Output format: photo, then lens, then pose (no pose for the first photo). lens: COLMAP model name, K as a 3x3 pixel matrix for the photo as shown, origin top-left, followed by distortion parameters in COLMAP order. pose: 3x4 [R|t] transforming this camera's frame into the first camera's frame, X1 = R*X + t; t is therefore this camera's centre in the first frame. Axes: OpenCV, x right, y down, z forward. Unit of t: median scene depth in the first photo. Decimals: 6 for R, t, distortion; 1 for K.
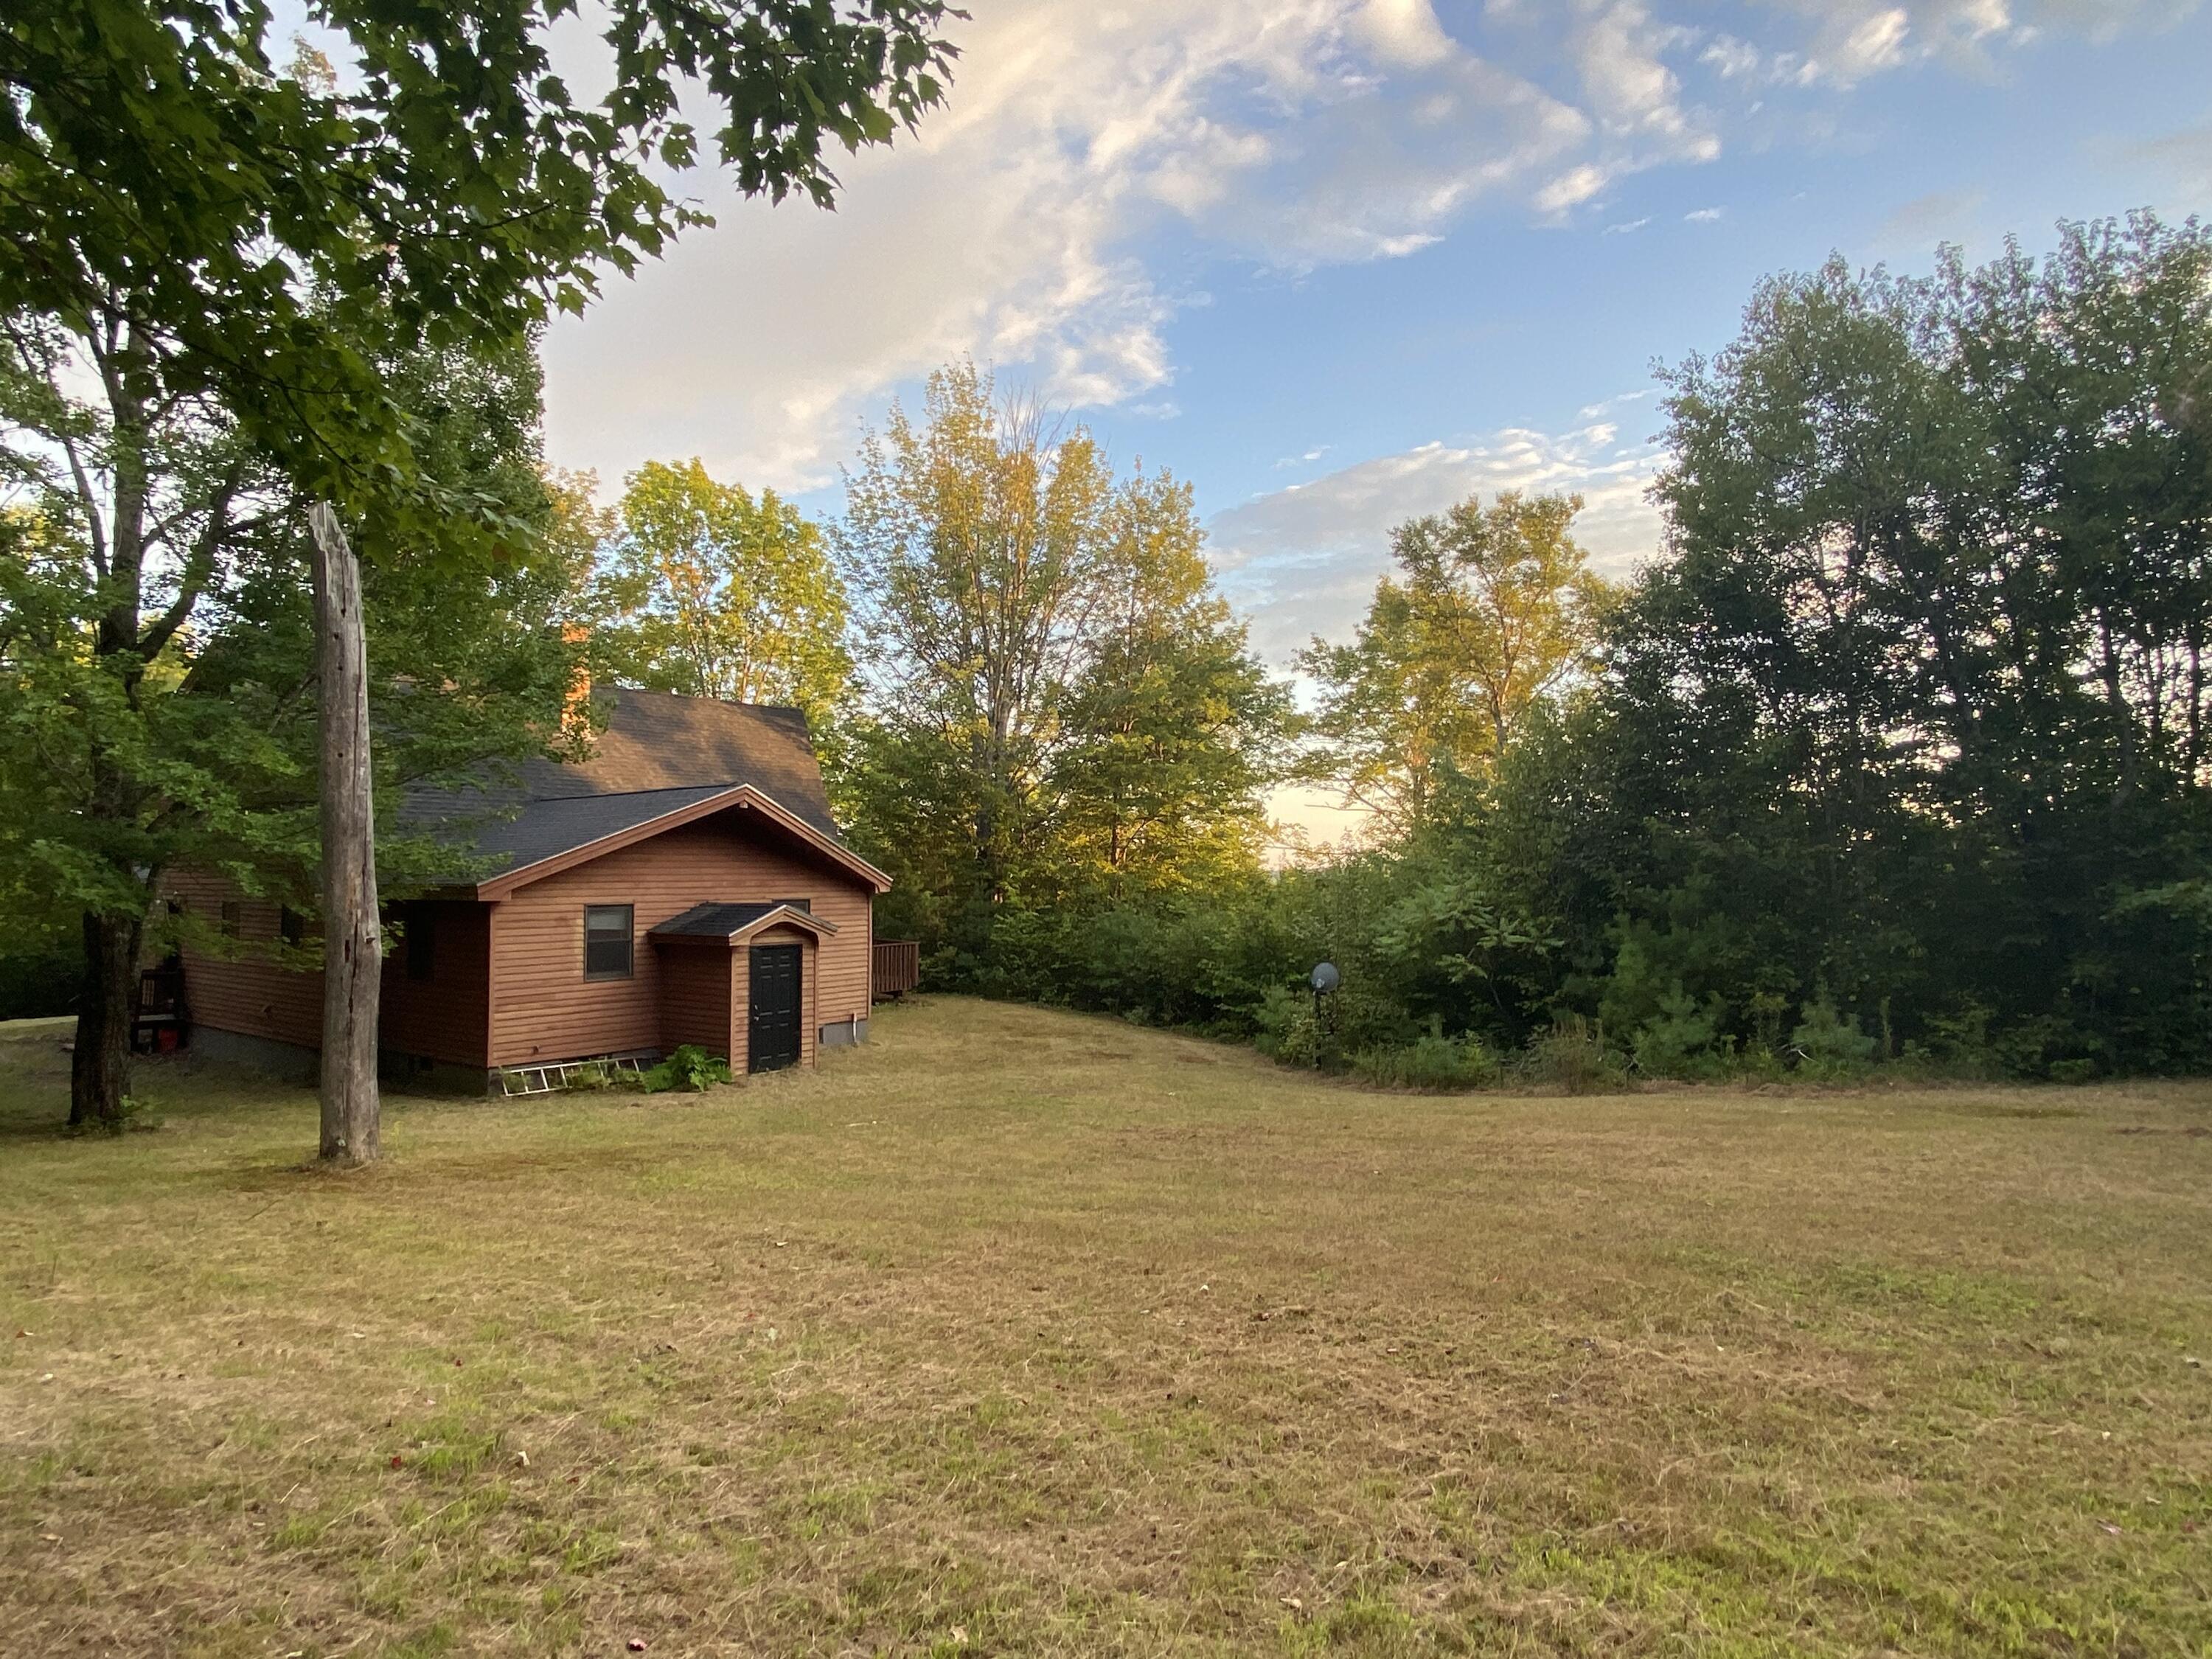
lens RADIAL K [[1233.5, 0, 1122.7], [0, 1233.5, 820.9], [0, 0, 1]] dist [-0.006943, -0.001548]
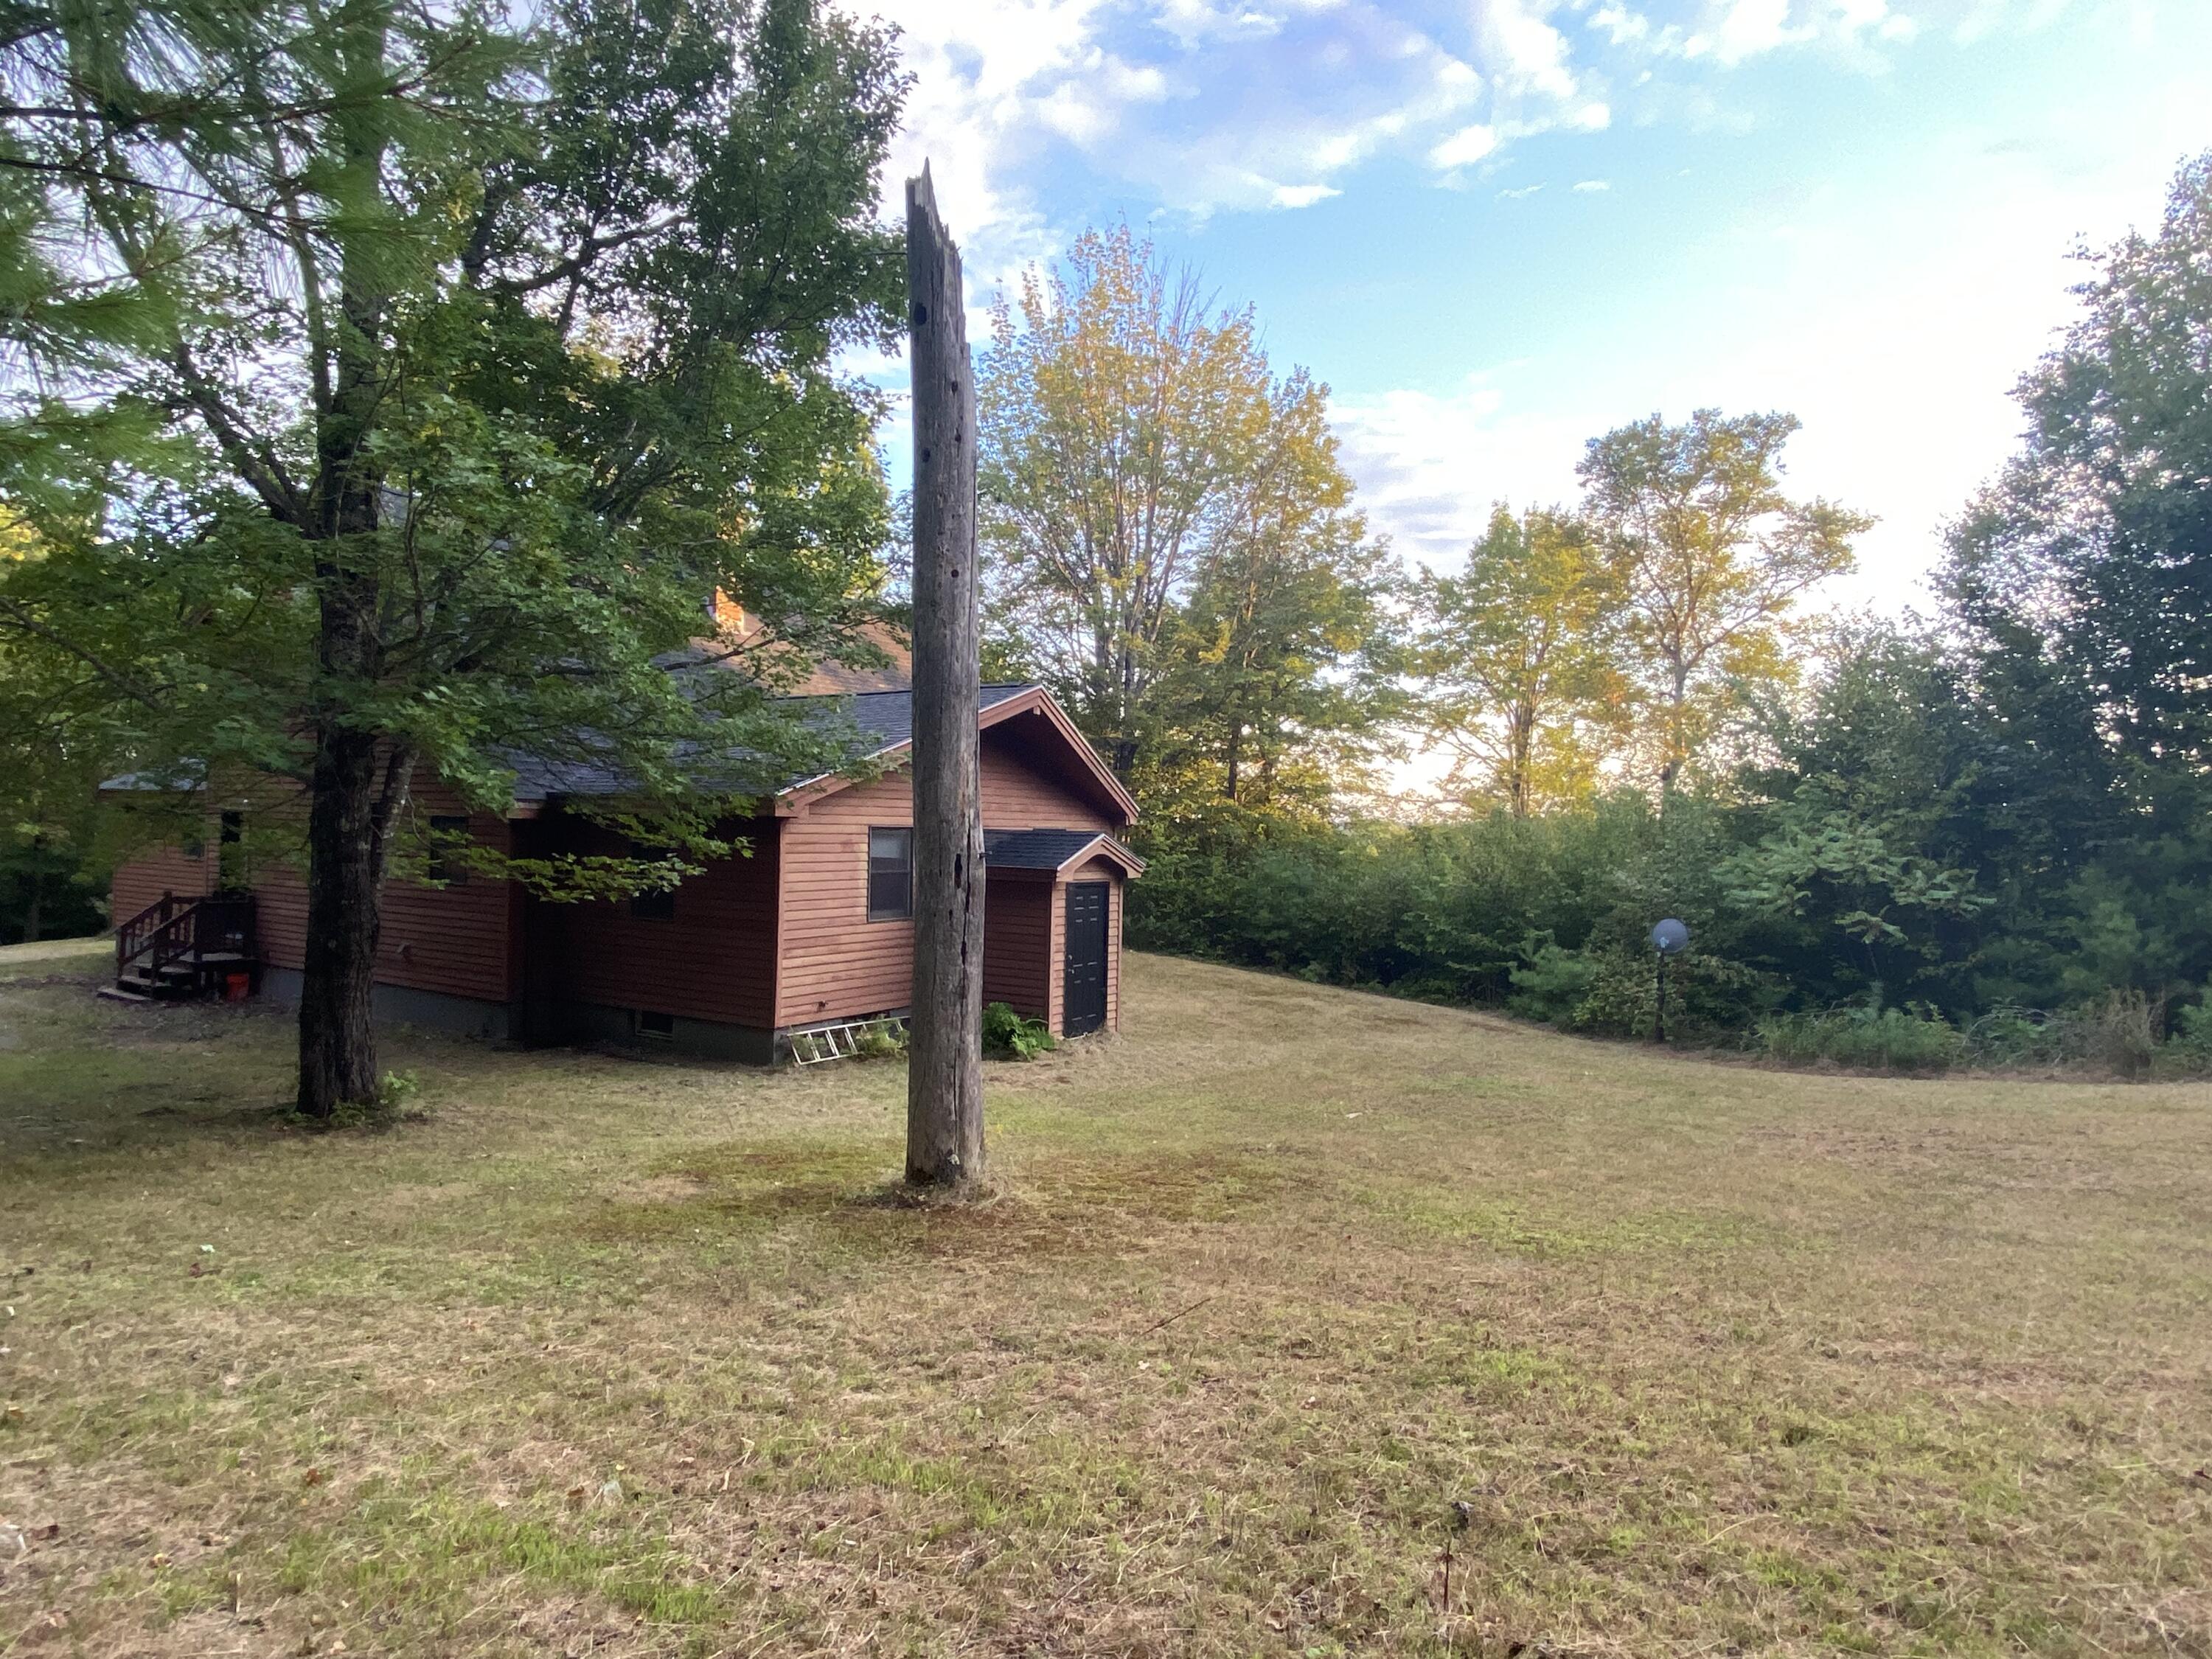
lens RADIAL K [[1233.5, 0, 1085.4], [0, 1233.5, 843.0], [0, 0, 1]] dist [-0.006943, -0.001548]
pose [[0.996725, 0.027875, 0.075914, -0.351671], [-0.032223, 0.997873, 0.056663, 0.029141], [-0.074174, -0.058923, 0.995503, 0.192883]]
